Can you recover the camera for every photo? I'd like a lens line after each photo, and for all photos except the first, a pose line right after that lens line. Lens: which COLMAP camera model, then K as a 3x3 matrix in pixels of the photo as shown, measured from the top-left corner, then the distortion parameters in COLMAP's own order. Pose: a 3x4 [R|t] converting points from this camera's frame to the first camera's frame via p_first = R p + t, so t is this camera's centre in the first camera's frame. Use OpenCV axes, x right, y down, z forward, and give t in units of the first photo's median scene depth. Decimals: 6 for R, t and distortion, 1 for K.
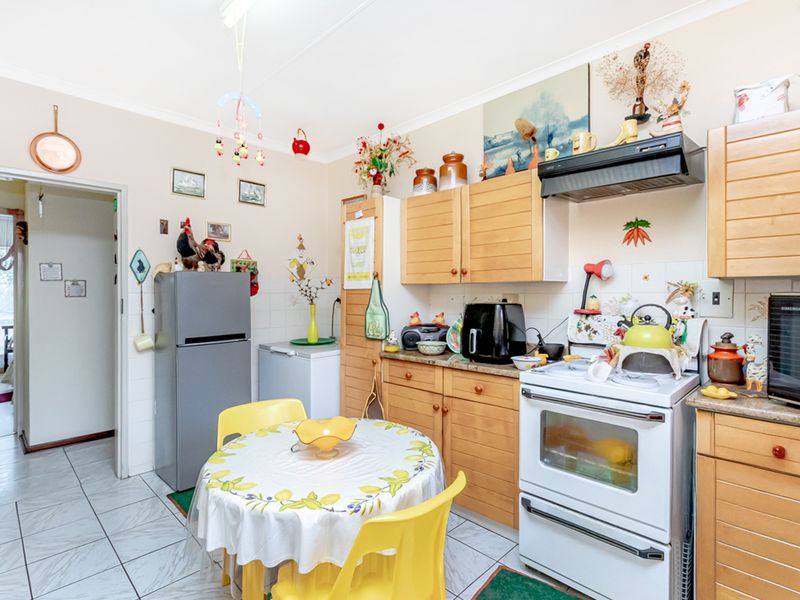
lens RADIAL K [[415.1, 0, 403.8], [0, 415.1, 296.1], [0, 0, 1]] dist [0.000131, 0.029139]
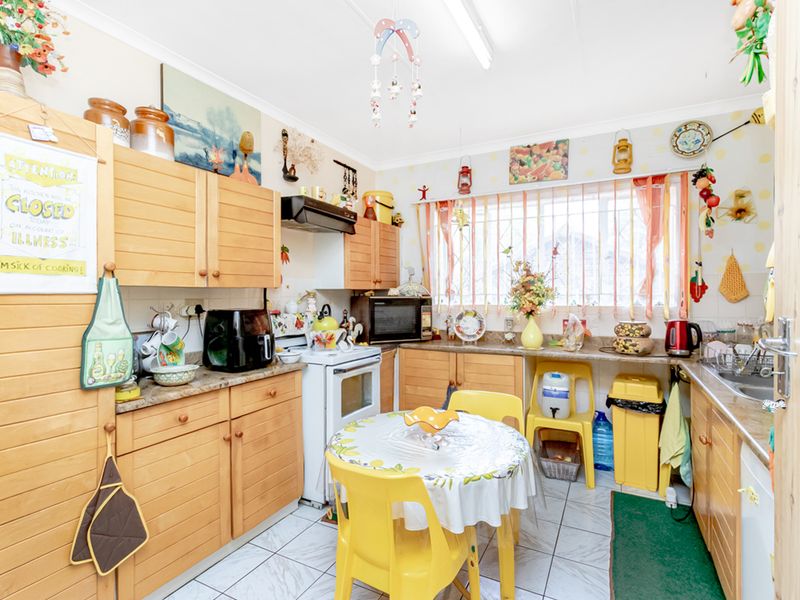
lens RADIAL K [[415.1, 0, 403.8], [0, 415.1, 296.1], [0, 0, 1]] dist [0.000131, 0.029139]
pose [[-0.289735, -0.003035, 0.957102, -0.800721], [0.010233, 0.999928, 0.006269, -0.014569], [-0.957052, 0.011611, -0.289683, 0.888401]]
